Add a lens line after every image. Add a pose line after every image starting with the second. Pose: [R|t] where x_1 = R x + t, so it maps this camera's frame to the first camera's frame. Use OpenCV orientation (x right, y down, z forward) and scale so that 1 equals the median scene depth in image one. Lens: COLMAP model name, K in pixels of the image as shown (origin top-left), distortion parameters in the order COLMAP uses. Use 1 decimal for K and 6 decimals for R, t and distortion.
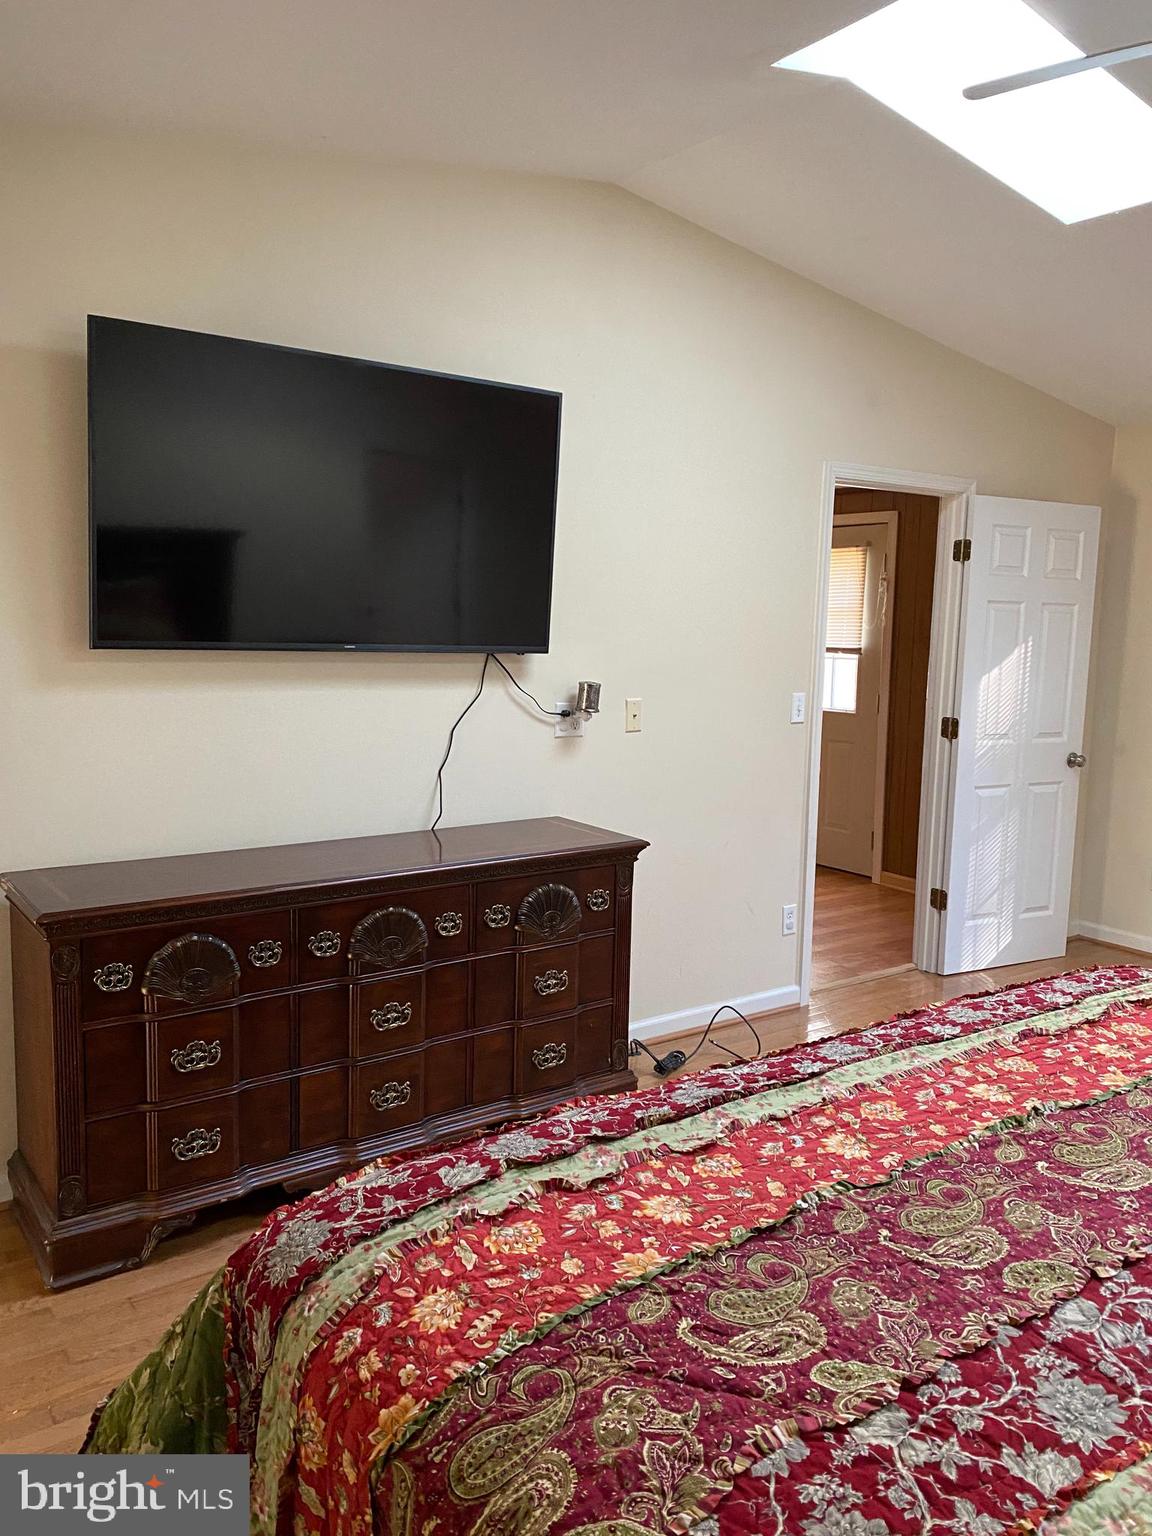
lens RADIAL K [[1157.1, 0, 573.7], [0, 1157.1, 767.4], [0, 0, 1]] dist [0.016839, -0.026505]
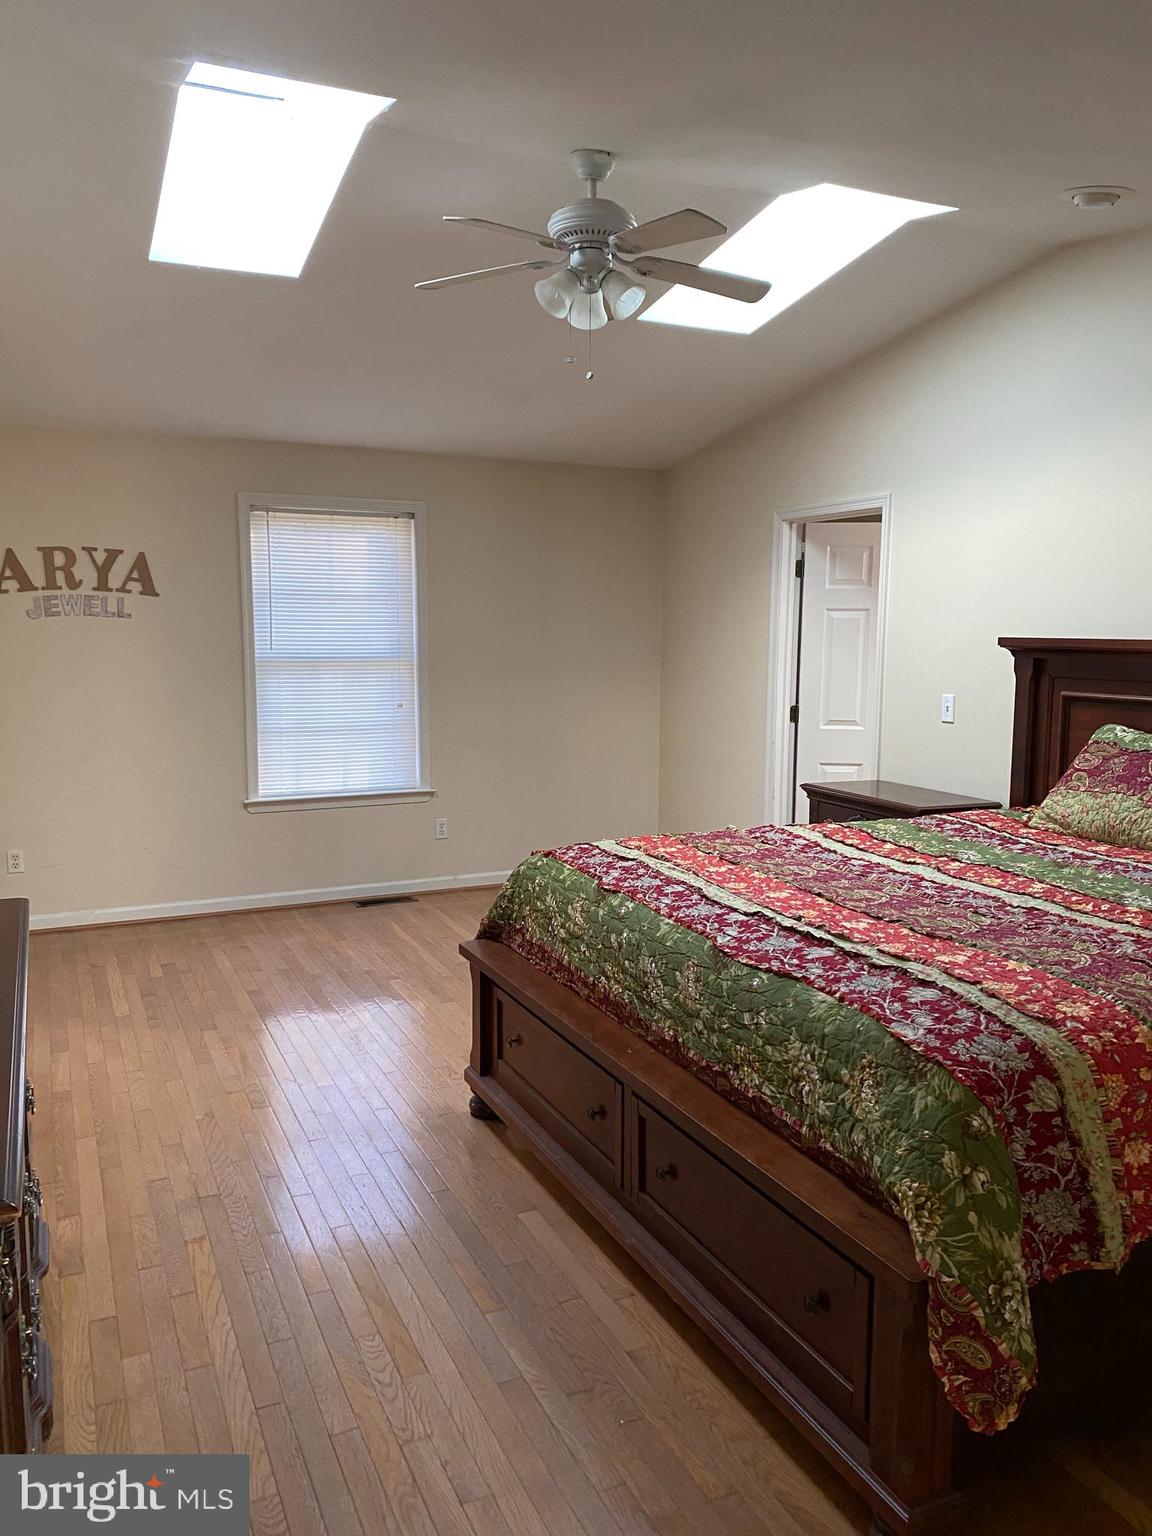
lens RADIAL K [[1157.1, 0, 573.6], [0, 1157.1, 767.9], [0, 0, 1]] dist [0.016839, -0.026505]
pose [[0.197518, -0.141255, 0.970069, -2.036186], [0.128298, 0.984777, 0.117273, -0.223931], [-0.971867, 0.101294, 0.212634, 1.374889]]
